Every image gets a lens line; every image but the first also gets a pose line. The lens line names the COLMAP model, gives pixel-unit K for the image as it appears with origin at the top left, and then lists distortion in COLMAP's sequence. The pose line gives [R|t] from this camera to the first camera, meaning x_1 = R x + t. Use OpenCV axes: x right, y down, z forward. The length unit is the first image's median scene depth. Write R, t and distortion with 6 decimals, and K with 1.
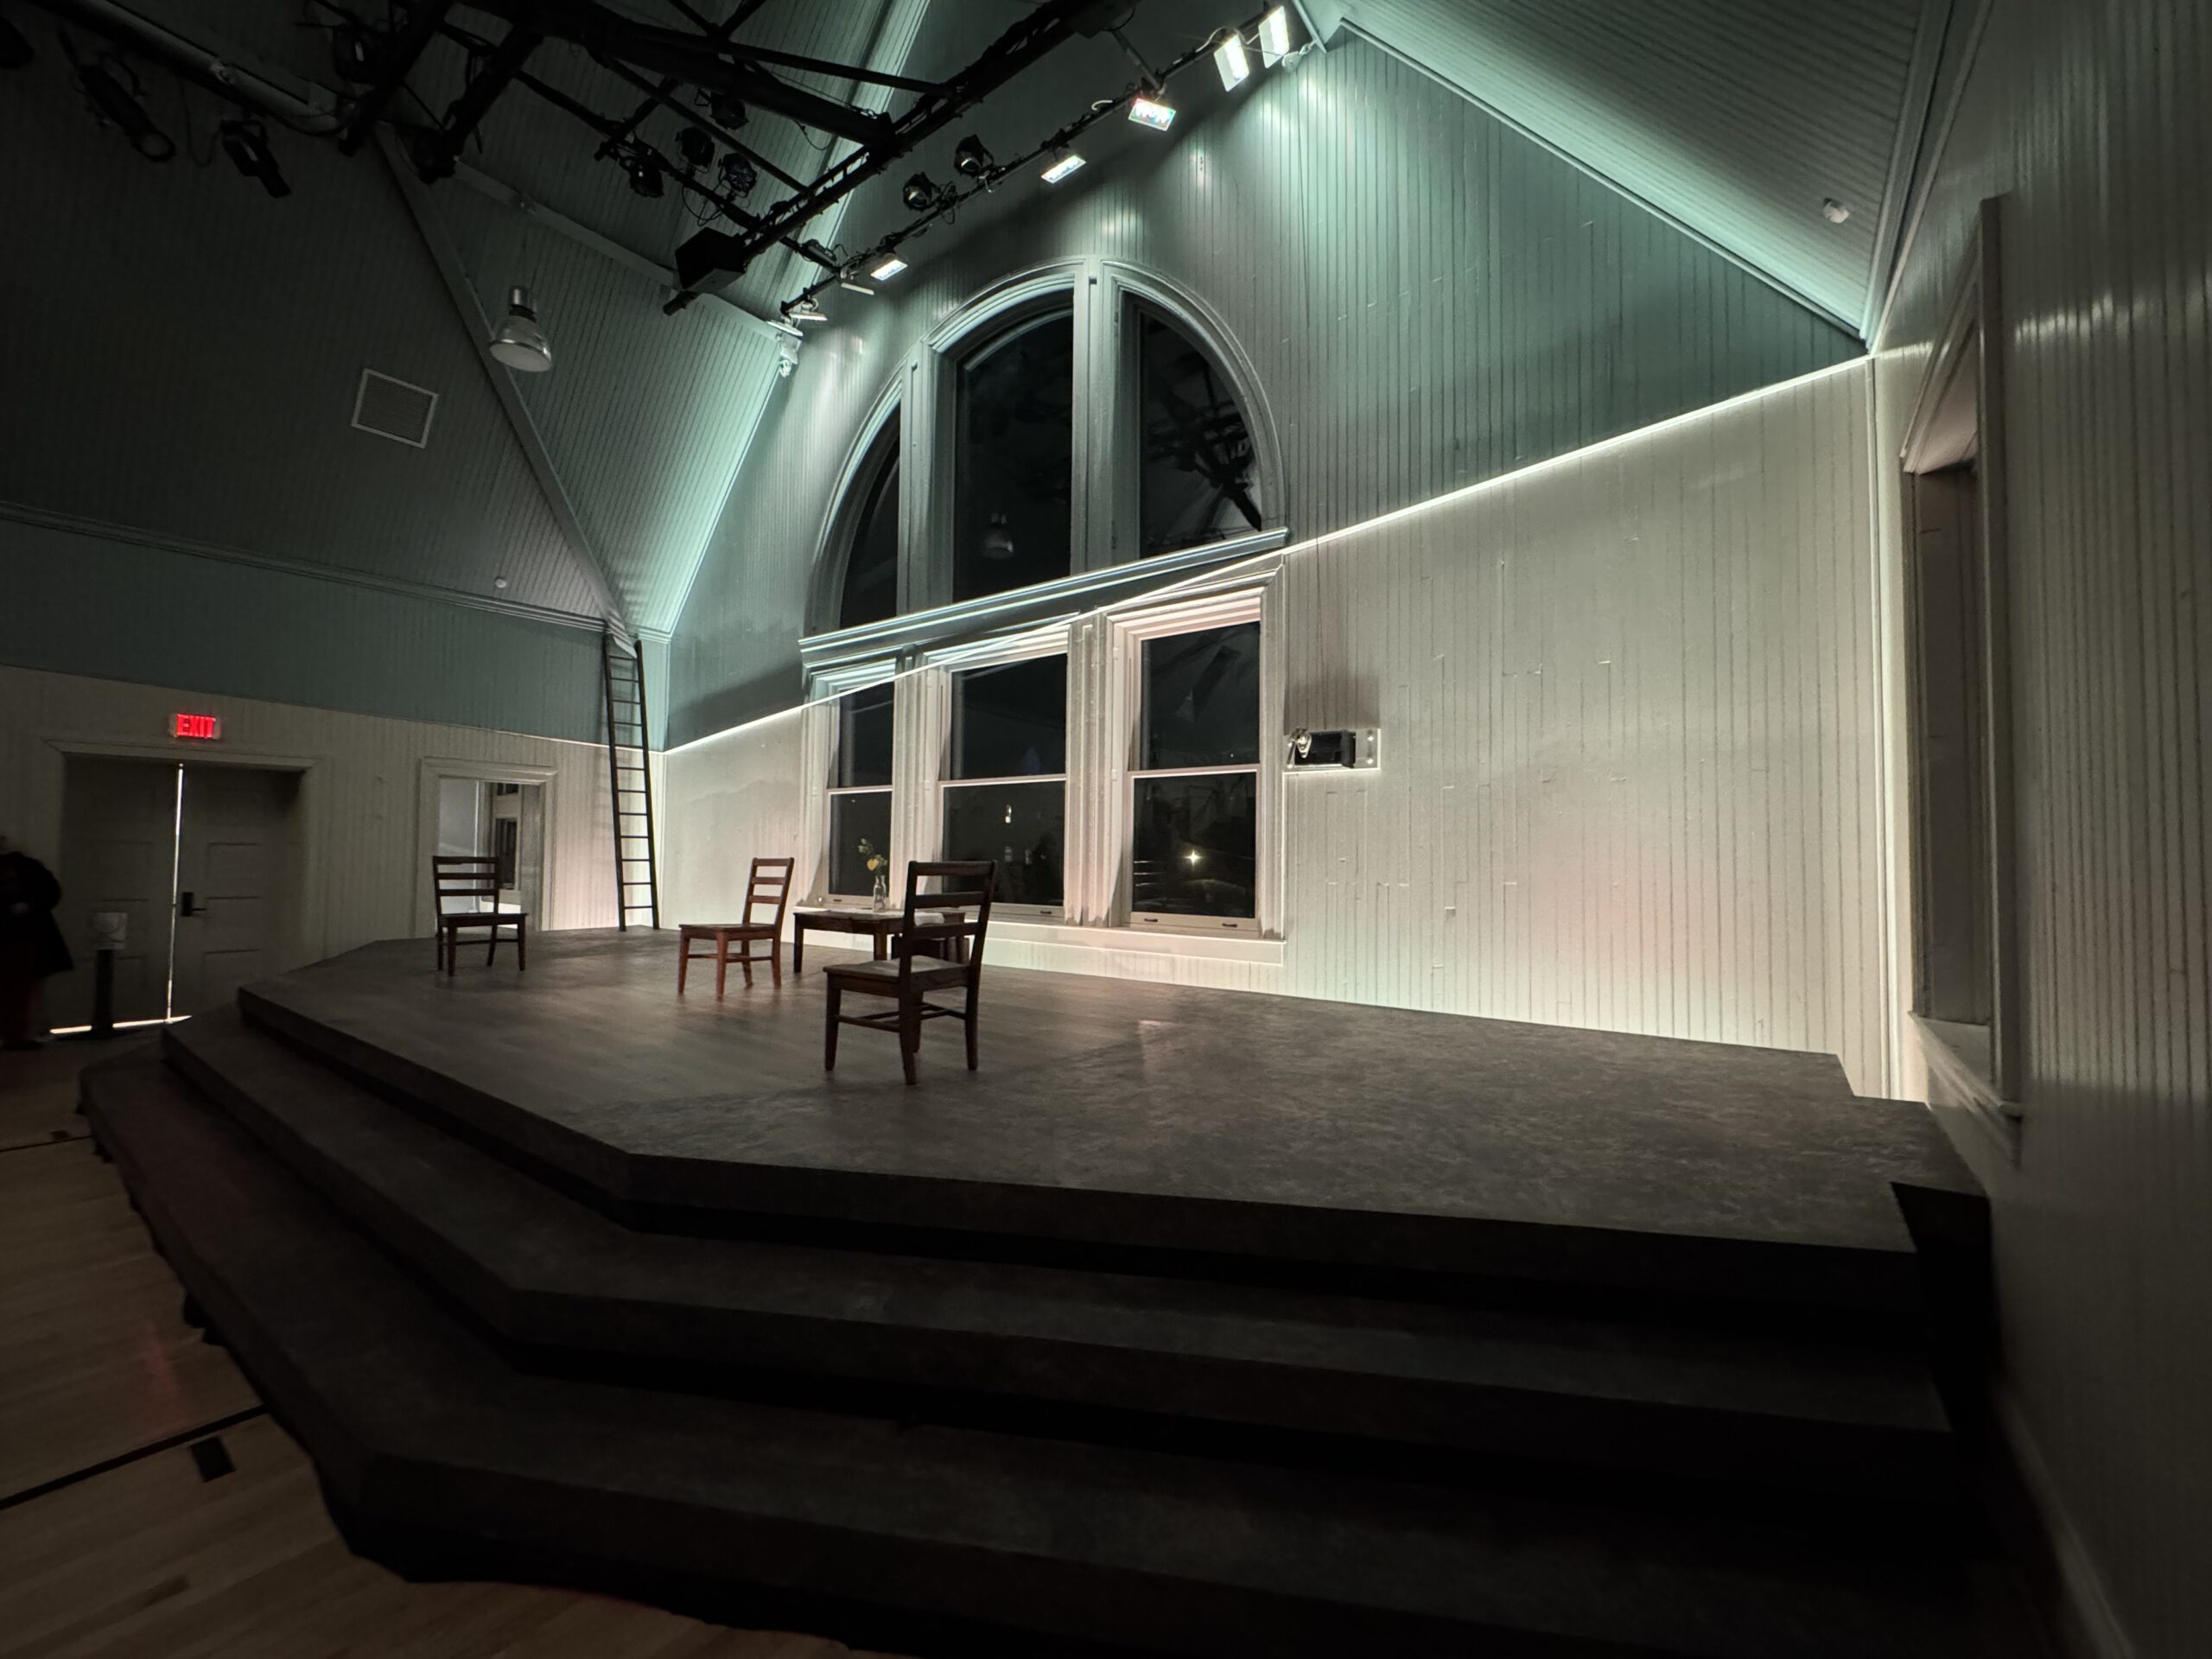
lens RADIAL K [[889.0, 0, 1105.1], [0, 889.0, 826.4], [0, 0, 1]] dist [-0.000906, -0.000027]
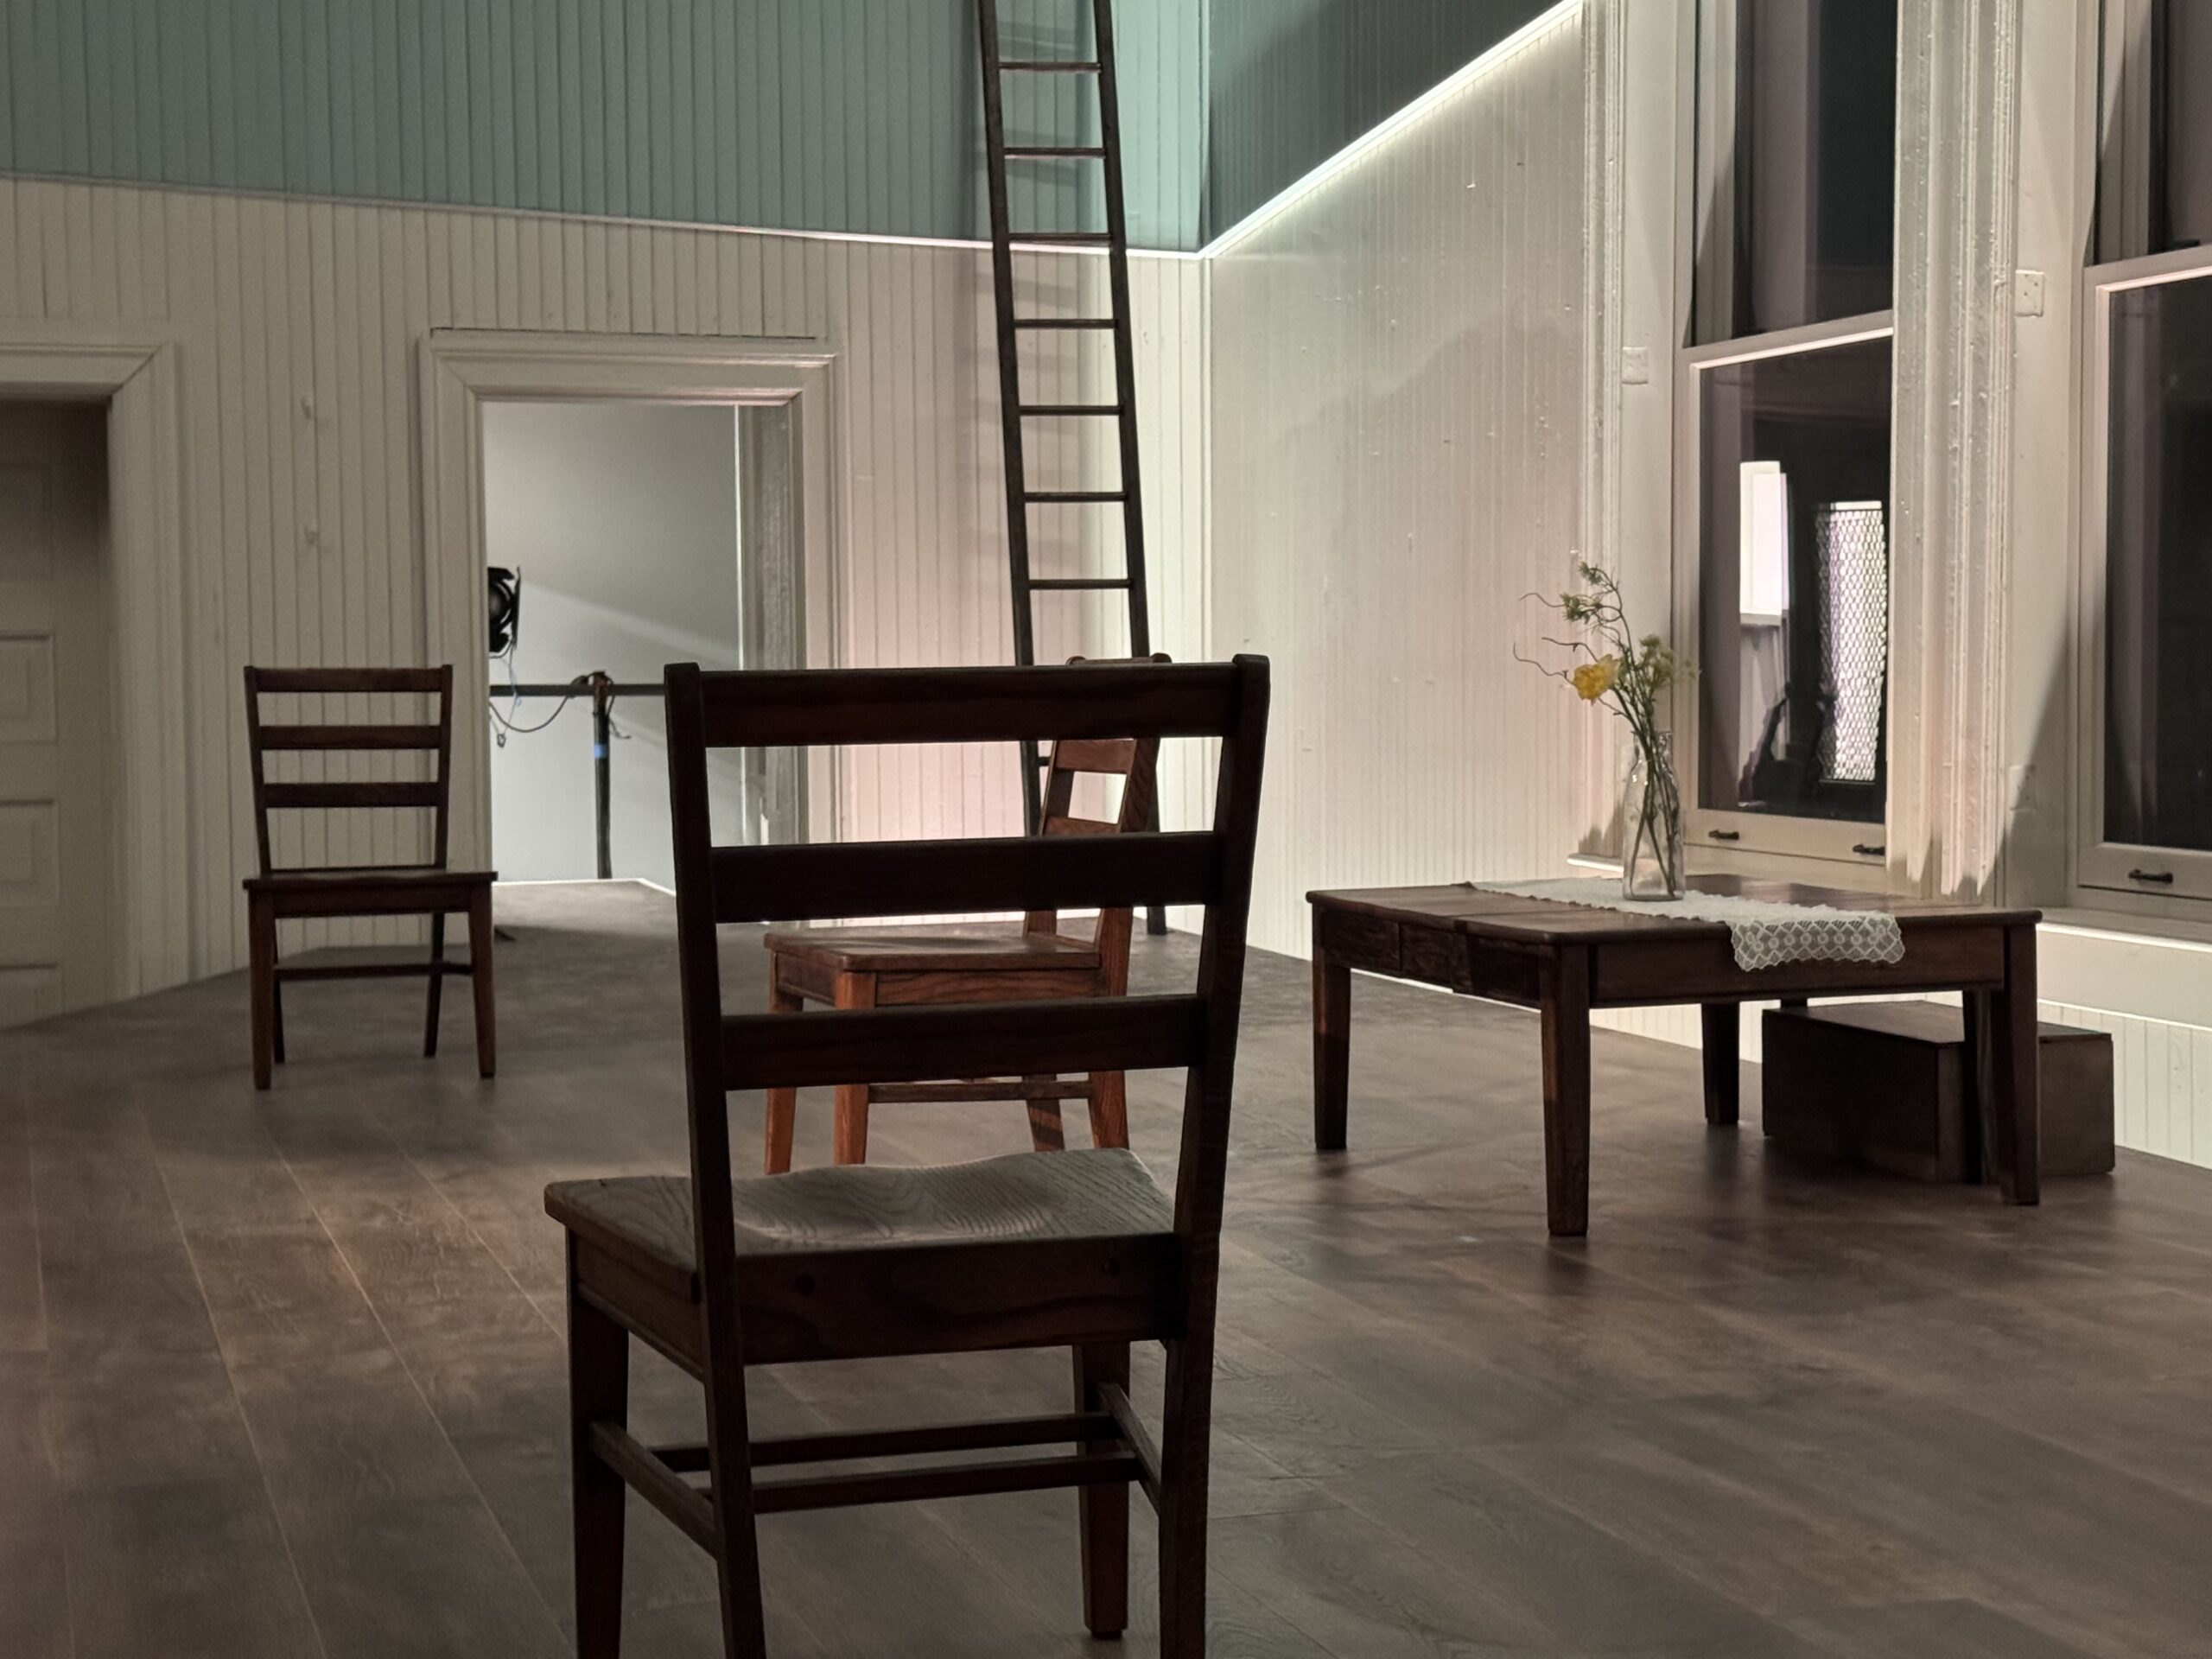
lens RADIAL K [[3531.5, 0, 1108.8], [0, 3531.5, 832.3], [0, 0, 1]] dist [0.057874, 0.000000]
pose [[0.817610, 0.012192, -0.575643, 0.090743], [0.037233, 0.996564, 0.073991, 0.009246], [0.574567, -0.081929, 0.814347, 0.165264]]
